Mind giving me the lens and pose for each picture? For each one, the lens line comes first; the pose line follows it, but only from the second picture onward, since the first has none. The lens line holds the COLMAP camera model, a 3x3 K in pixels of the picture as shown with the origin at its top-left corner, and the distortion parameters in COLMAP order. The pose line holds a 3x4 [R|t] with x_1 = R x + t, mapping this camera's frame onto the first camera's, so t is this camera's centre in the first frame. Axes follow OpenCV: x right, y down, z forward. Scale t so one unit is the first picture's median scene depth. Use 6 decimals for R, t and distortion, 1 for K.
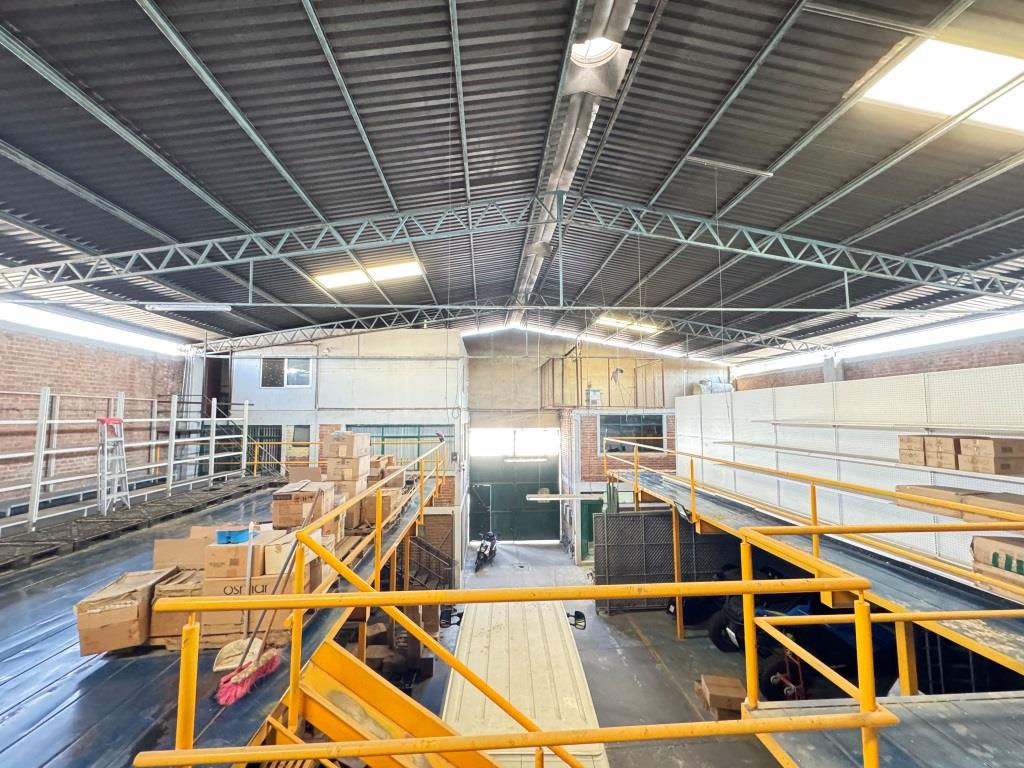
lens RADIAL K [[408.1, 0, 512.1], [0, 408.1, 382.4], [0, 0, 1]] dist [-0.002214, 0.000539]
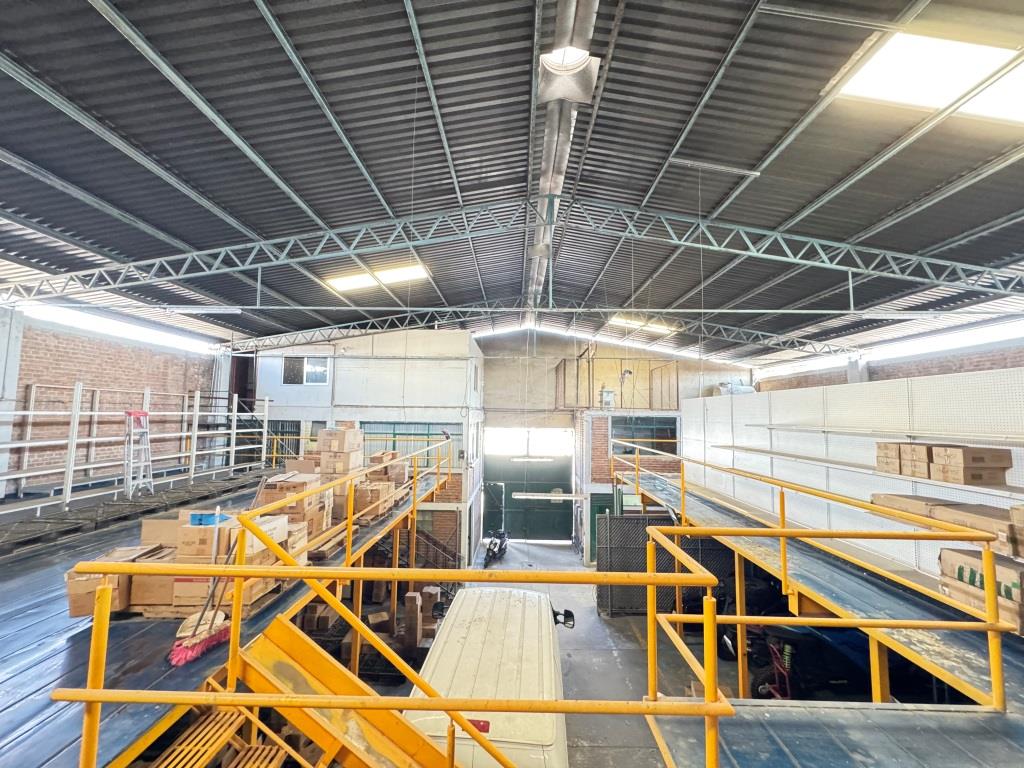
lens RADIAL K [[408.1, 0, 512.1], [0, 408.1, 382.4], [0, 0, 1]] dist [-0.002214, 0.000539]
pose [[0.997035, 0.011383, -0.076097, 0.071742], [-0.011362, 0.999935, 0.000719, -0.001191], [0.076100, 0.000148, 0.997100, -0.013280]]
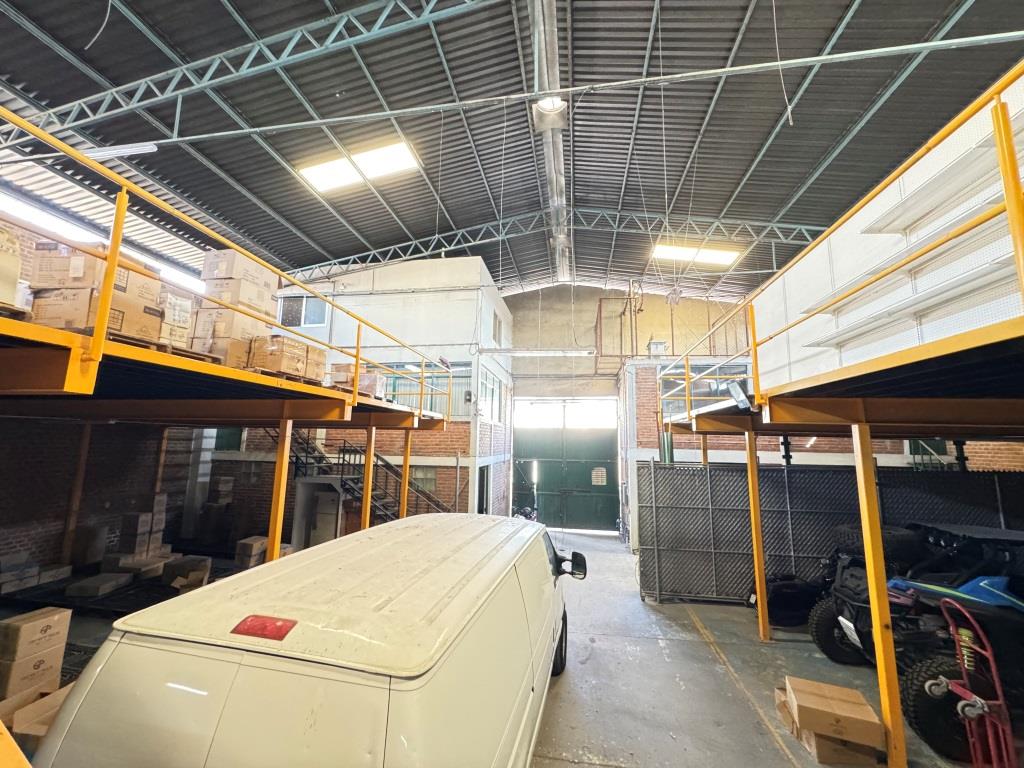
lens RADIAL K [[408.1, 0, 512.1], [0, 408.1, 382.4], [0, 0, 1]] dist [-0.002214, 0.000539]
pose [[0.975307, -0.012188, -0.220517, 0.157456], [-0.002502, 0.997802, -0.066213, 0.245722], [0.220839, 0.065130, 0.973133, 0.231135]]
